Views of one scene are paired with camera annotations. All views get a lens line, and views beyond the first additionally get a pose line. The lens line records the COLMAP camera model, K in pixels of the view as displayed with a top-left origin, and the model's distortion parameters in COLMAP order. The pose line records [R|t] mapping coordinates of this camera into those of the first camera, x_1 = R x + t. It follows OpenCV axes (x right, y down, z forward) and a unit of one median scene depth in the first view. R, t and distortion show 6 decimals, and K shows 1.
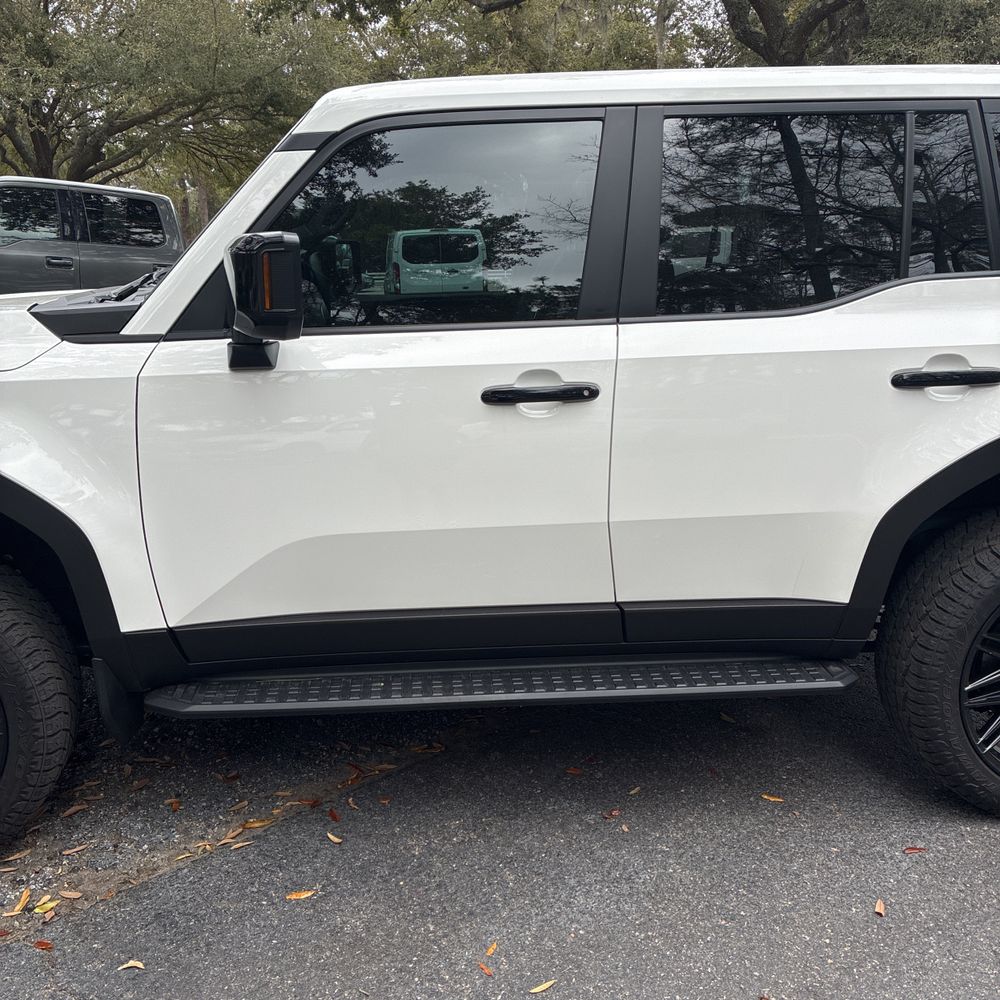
lens RADIAL K [[1021.2, 0, 494.8], [0, 1021.2, 498.0], [0, 0, 1]] dist [0.055050, -0.054033]
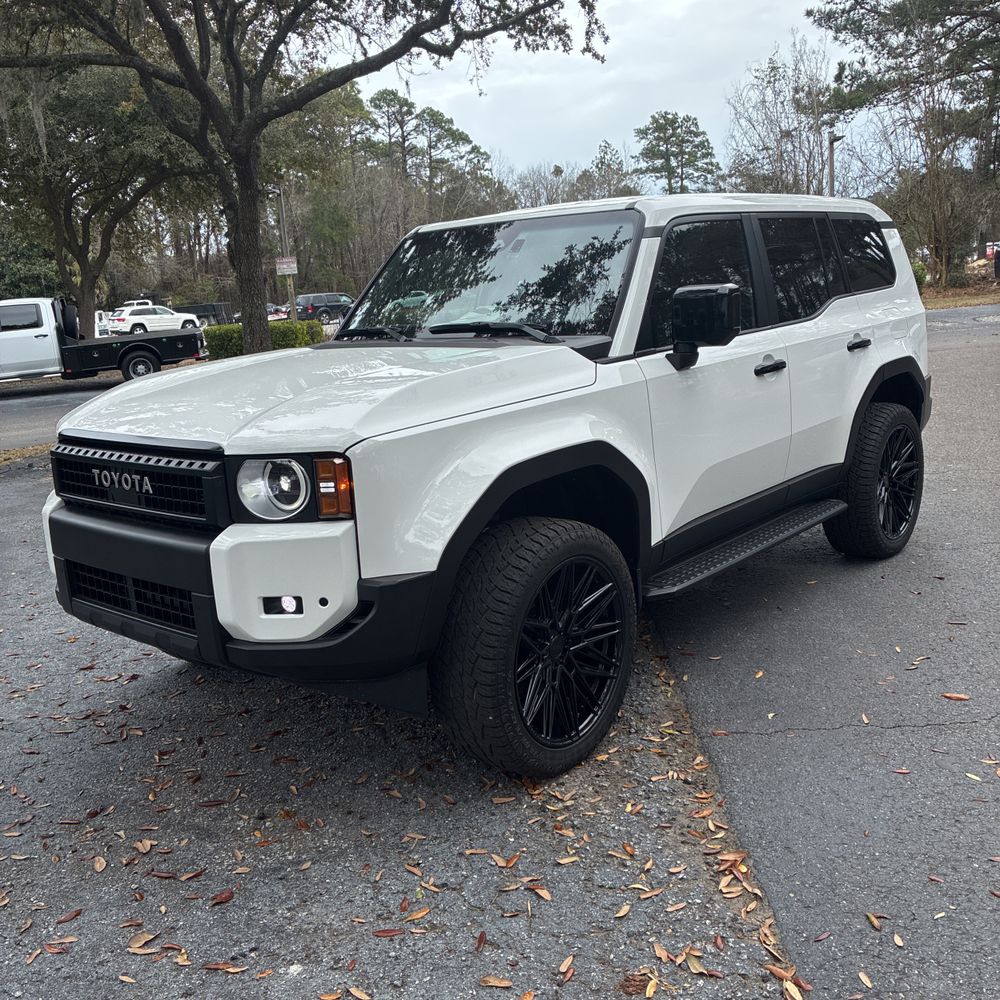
lens RADIAL K [[1021.2, 0, 494.8], [0, 1021.2, 498.0], [0, 0, 1]] dist [0.055050, -0.054033]
pose [[0.704948, -0.177249, 0.686755, -1.553074], [0.220763, 0.975006, 0.025034, -0.029530], [-0.674027, 0.133962, 0.726458, 0.036154]]
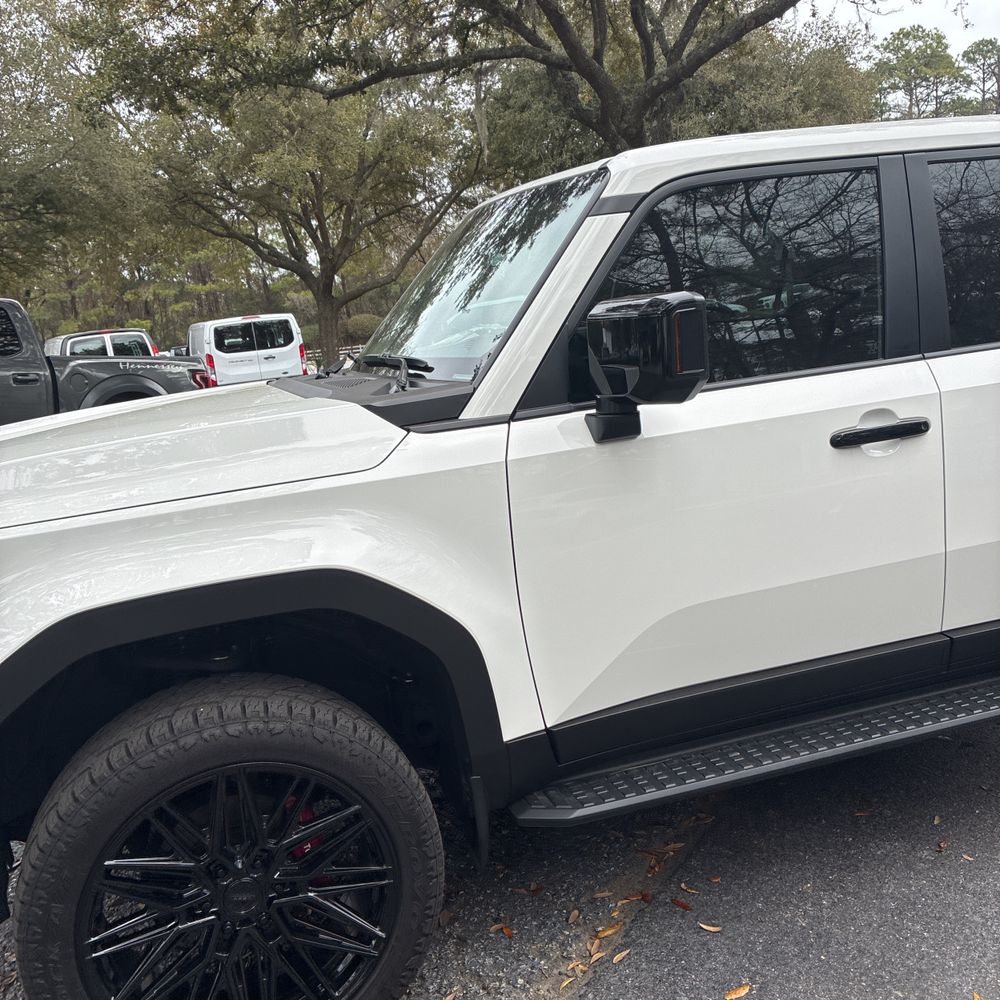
lens RADIAL K [[1021.2, 0, 494.8], [0, 1021.2, 498.0], [0, 0, 1]] dist [0.055050, -0.054033]
pose [[0.966702, -0.118938, 0.226585, -0.545423], [0.135092, 0.989185, -0.057118, -0.031620], [-0.217341, 0.085826, 0.972315, 0.101826]]
